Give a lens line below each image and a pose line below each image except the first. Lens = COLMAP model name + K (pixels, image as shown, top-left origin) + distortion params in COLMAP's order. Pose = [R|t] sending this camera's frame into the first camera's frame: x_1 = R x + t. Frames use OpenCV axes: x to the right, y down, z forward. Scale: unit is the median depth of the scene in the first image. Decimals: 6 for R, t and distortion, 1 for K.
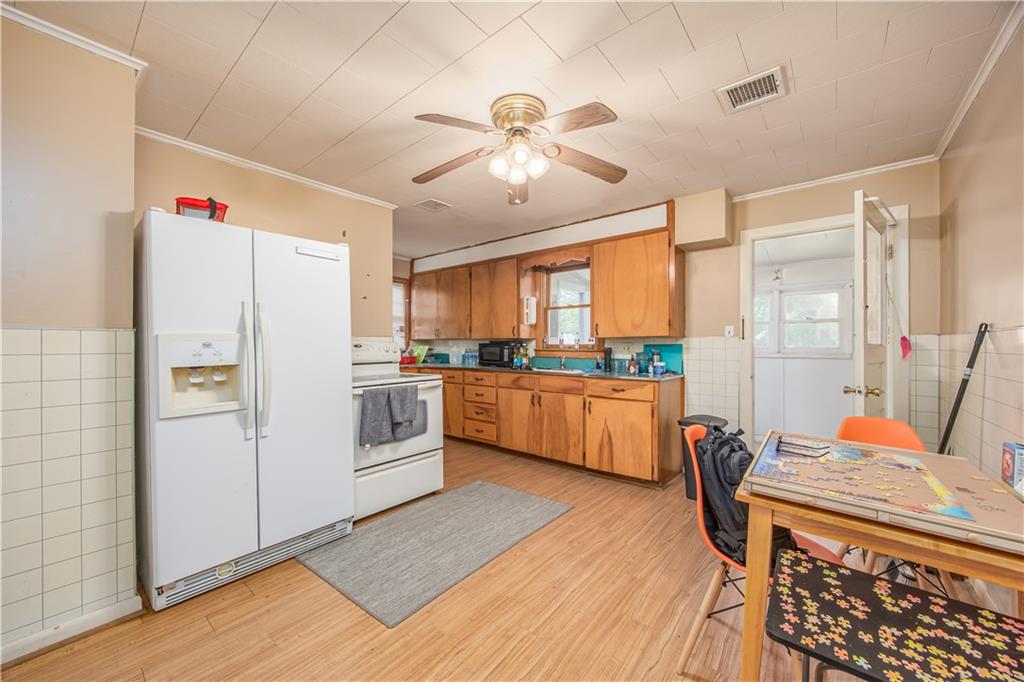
lens RADIAL K [[387.8, 0, 512.6], [0, 387.8, 346.7], [0, 0, 1]] dist [-0.002283, 0.000001]
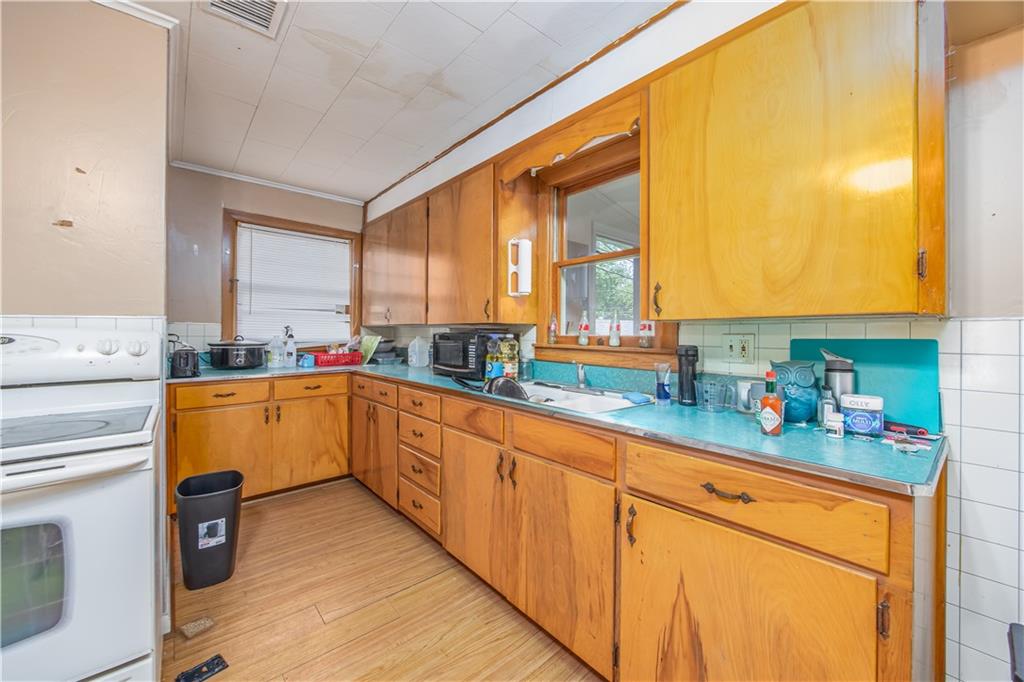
lens RADIAL K [[387.8, 0, 507.6], [0, 387.8, 330.9], [0, 0, 1]] dist [-0.002283, 0.000001]
pose [[0.982338, 0.004218, -0.187067, 0.129972], [-0.005732, 0.999955, -0.007551, -0.008586], [0.187026, 0.008490, 0.982318, 0.540512]]
